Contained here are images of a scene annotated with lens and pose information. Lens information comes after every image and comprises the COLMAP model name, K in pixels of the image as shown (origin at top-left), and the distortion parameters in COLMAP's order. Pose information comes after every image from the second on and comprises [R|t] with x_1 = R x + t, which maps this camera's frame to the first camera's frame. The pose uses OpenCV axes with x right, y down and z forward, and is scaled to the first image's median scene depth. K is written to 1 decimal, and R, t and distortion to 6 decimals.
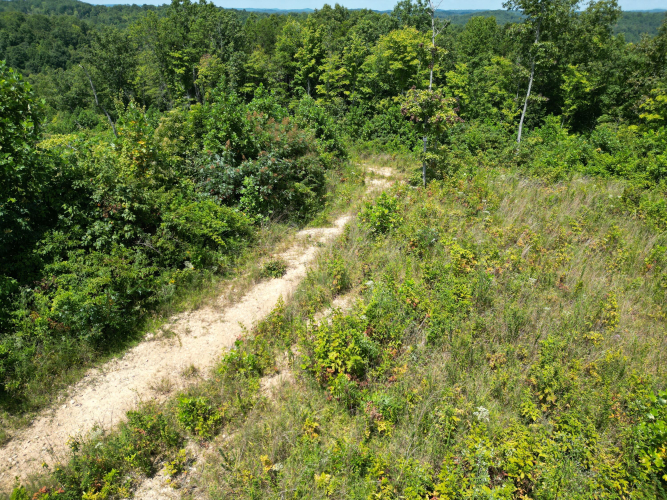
lens RADIAL K [[474.8, 0, 333.5], [0, 474.8, 250.2], [0, 0, 1]] dist [0.058406, -0.031302]
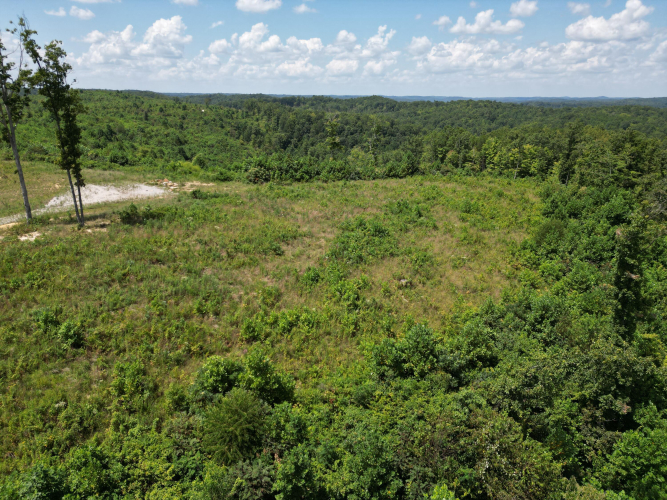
lens RADIAL K [[474.8, 0, 331.1], [0, 474.8, 250.3], [0, 0, 1]] dist [0.058406, -0.031302]
pose [[0.855851, 0.156112, -0.493101, 0.118767], [-0.231091, 0.968329, -0.094527, 0.111245], [0.462727, 0.194852, 0.864822, -0.312637]]
